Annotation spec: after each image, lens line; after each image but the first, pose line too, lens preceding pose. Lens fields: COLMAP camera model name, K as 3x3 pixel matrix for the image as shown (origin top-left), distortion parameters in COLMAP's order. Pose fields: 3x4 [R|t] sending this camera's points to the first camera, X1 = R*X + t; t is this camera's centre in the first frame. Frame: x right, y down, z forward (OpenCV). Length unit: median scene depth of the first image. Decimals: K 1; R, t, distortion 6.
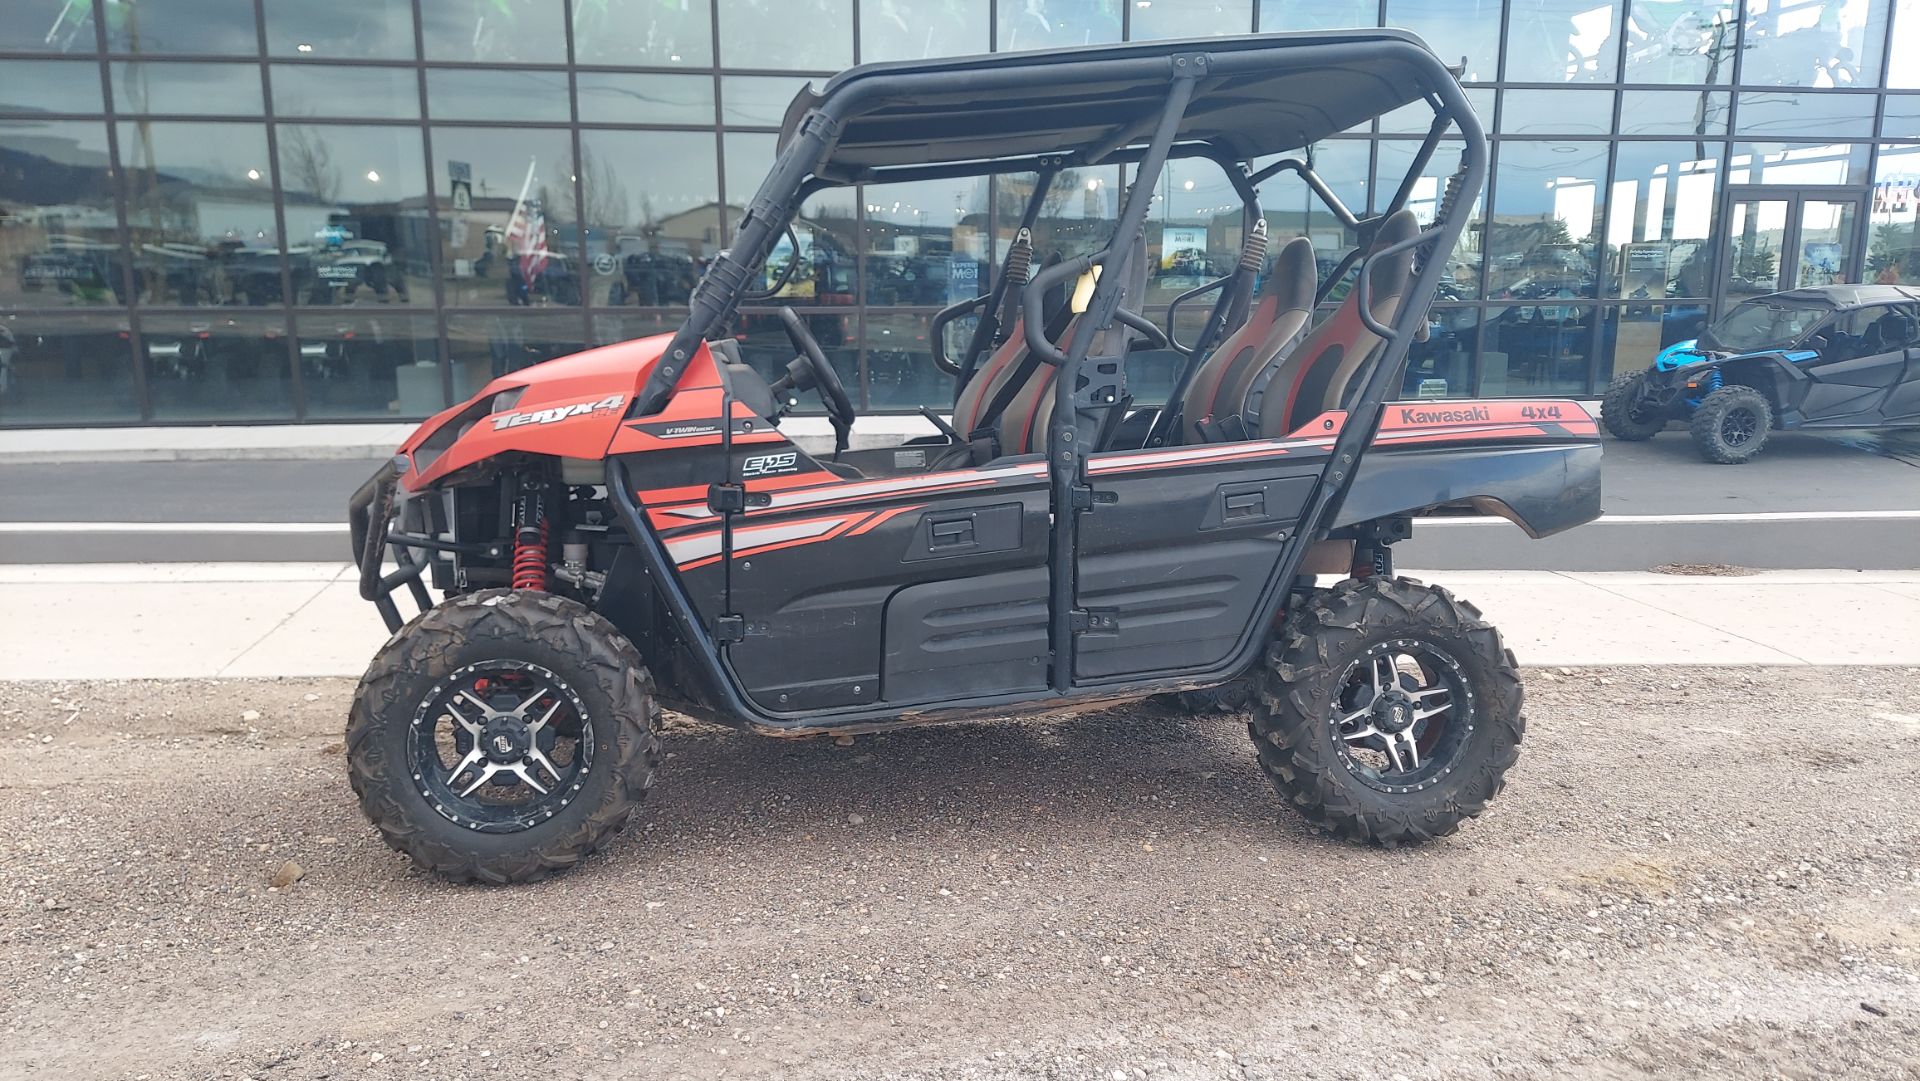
lens RADIAL K [[1365.9, 0, 975.3], [0, 1365.9, 533.5], [0, 0, 1]] dist [0.097359, -0.118614]
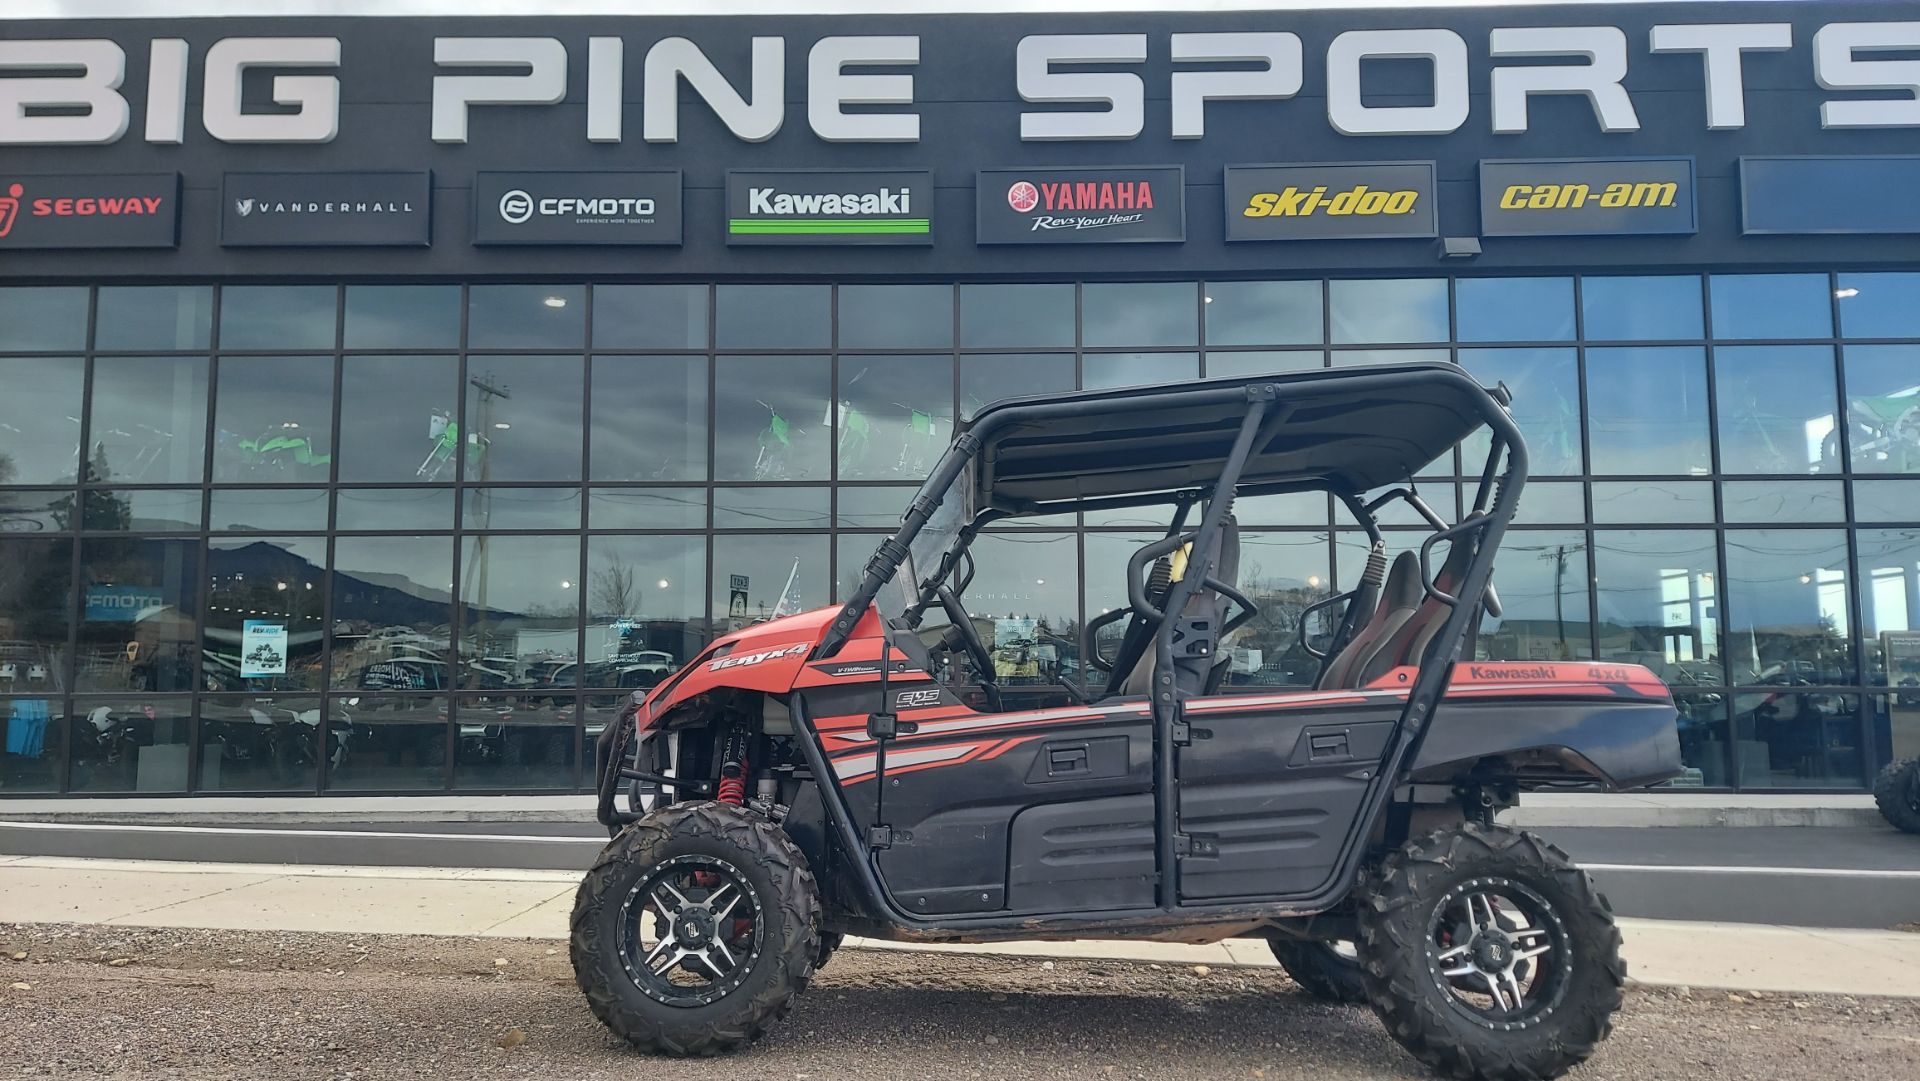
lens RADIAL K [[1364.5, 0, 987.1], [0, 1364.5, 517.9], [0, 0, 1]] dist [0.091137, -0.106011]
pose [[0.985504, -0.025488, -0.167729, 0.114535], [-0.027161, 0.952196, -0.304279, 0.157299], [0.167466, 0.304424, 0.937700, -0.181643]]
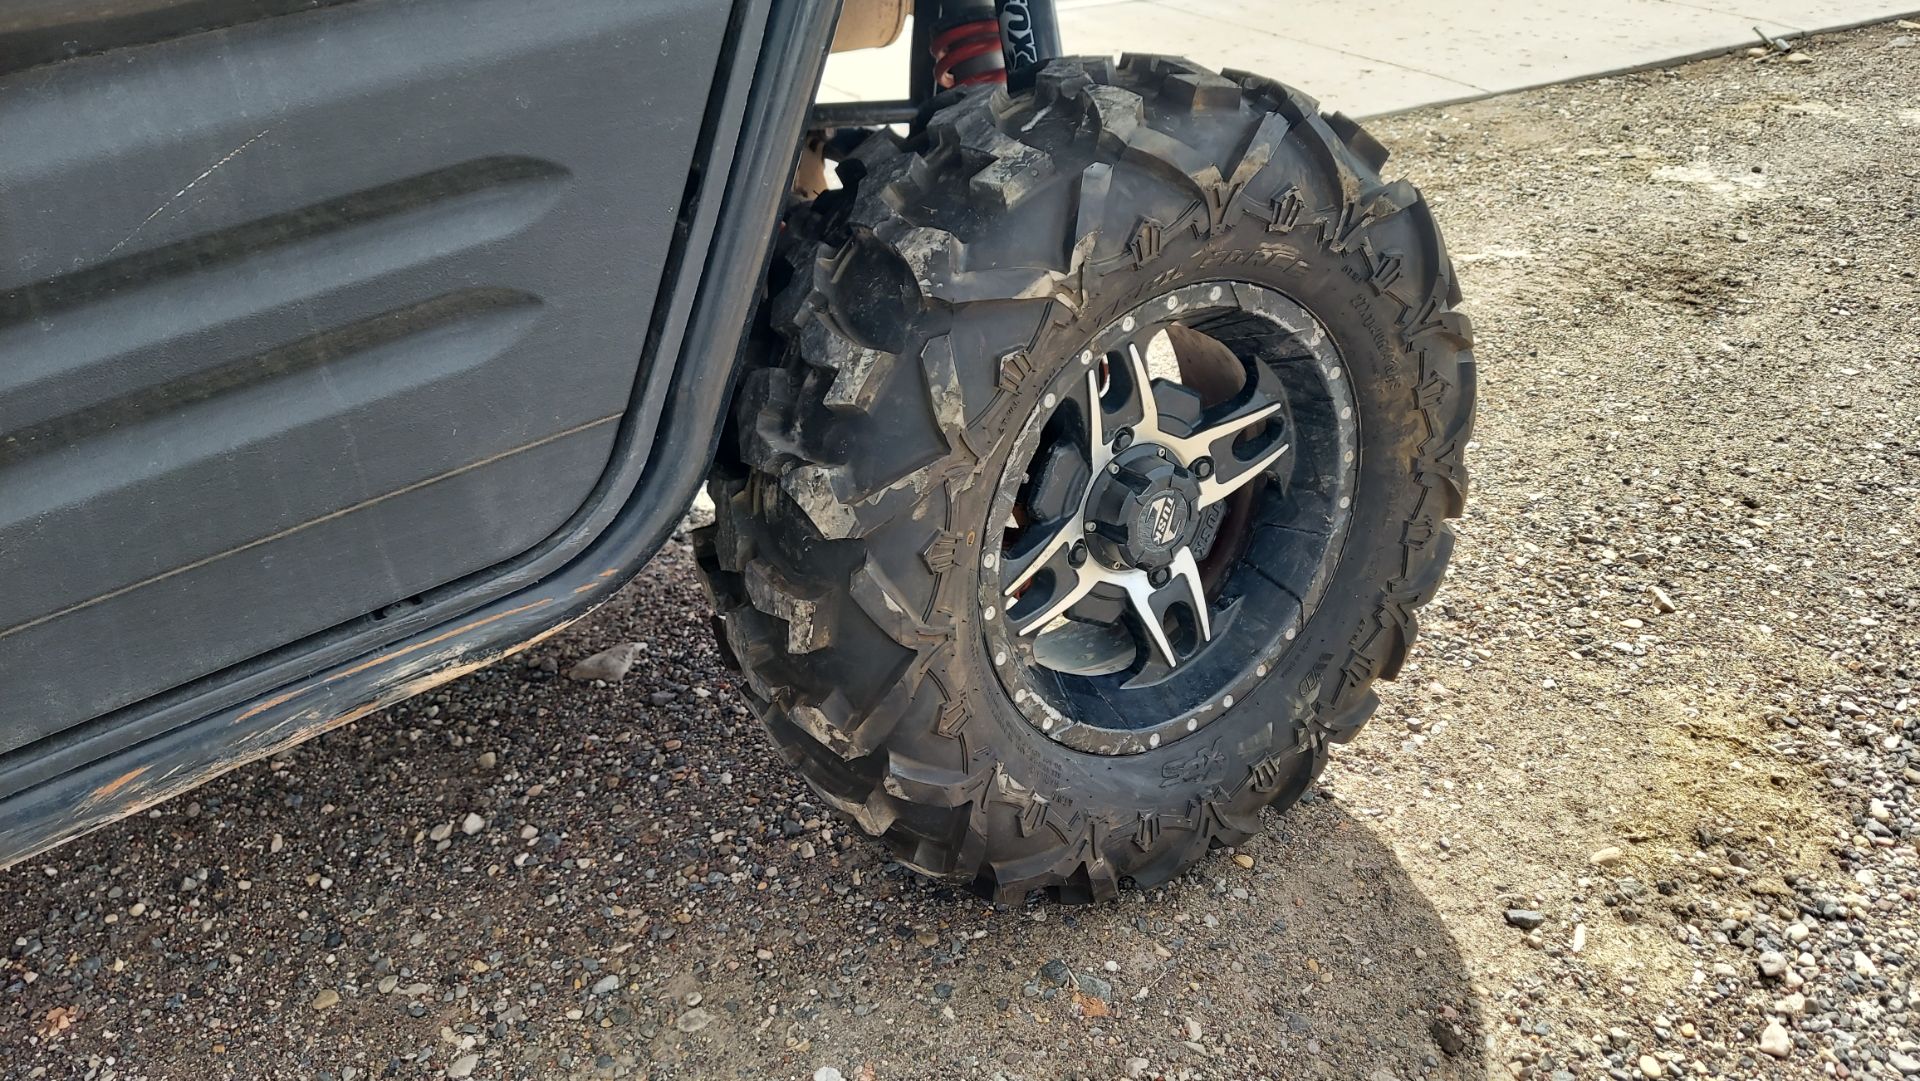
lens RADIAL K [[1366.8, 0, 966.9], [0, 1366.8, 538.6], [0, 0, 1]] dist [0.091210, -0.114382]
pose [[0.916663, -0.230298, 0.326637, 0.169600], [0.089371, 0.914706, 0.394113, 0.006382], [-0.389540, -0.332077, 0.859060, 0.788738]]
